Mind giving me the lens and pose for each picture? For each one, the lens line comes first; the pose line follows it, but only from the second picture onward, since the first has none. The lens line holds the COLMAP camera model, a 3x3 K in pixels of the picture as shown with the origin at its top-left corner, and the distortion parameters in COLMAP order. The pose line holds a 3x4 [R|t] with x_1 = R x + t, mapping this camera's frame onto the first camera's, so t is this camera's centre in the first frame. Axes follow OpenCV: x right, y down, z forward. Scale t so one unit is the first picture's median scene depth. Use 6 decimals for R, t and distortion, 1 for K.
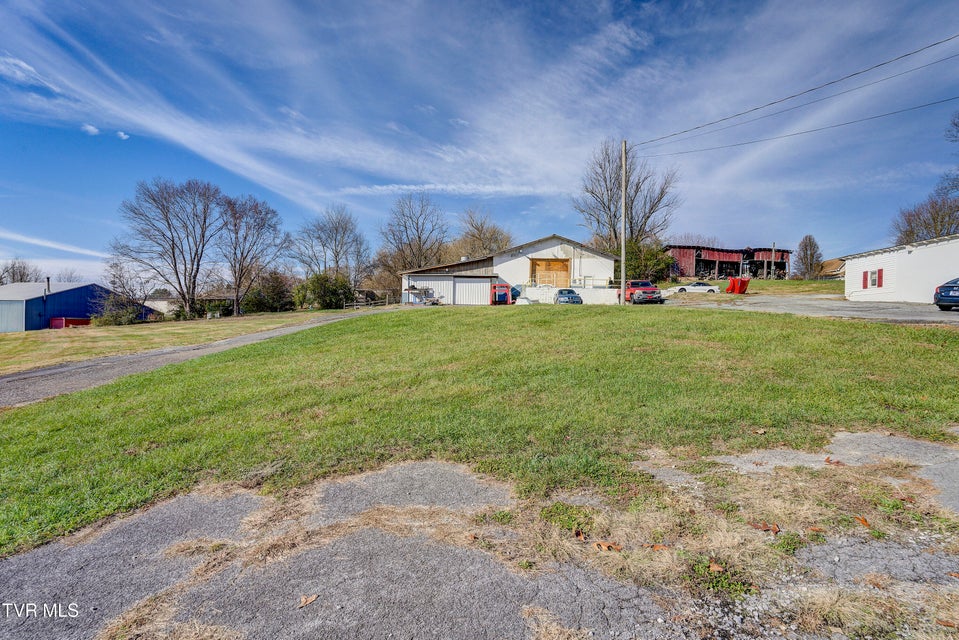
lens RADIAL K [[491.5, 0, 478.8], [0, 491.5, 327.8], [0, 0, 1]] dist [0.000937, 0.001439]
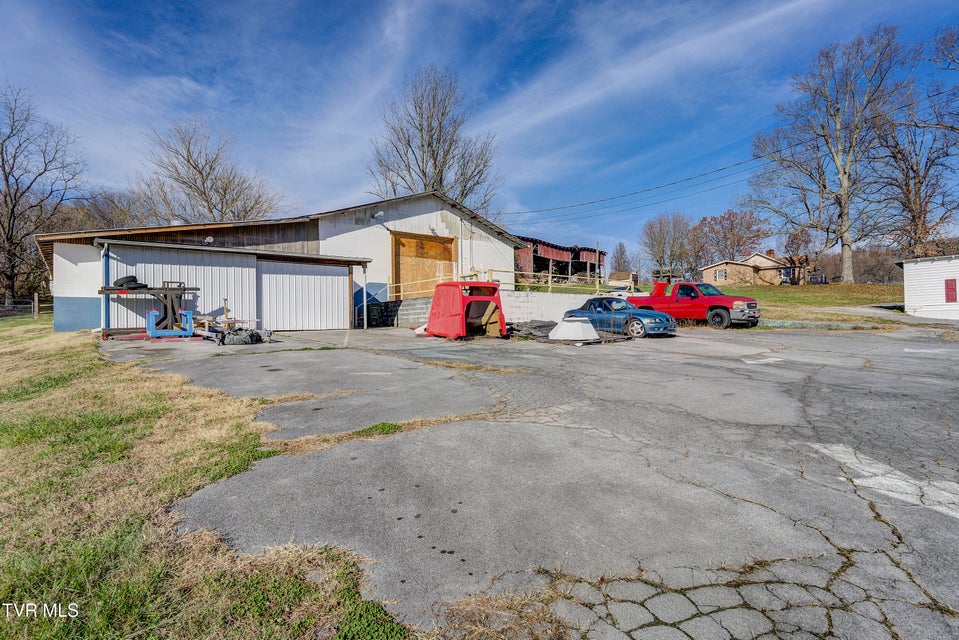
lens RADIAL K [[491.5, 0, 490.2], [0, 491.5, 319.5], [0, 0, 1]] dist [0.000937, 0.001439]
pose [[0.756467, -0.022244, 0.653654, -0.148545], [0.031884, 0.999487, -0.002886, -0.045513], [-0.653254, 0.023024, 0.756788, 0.552027]]
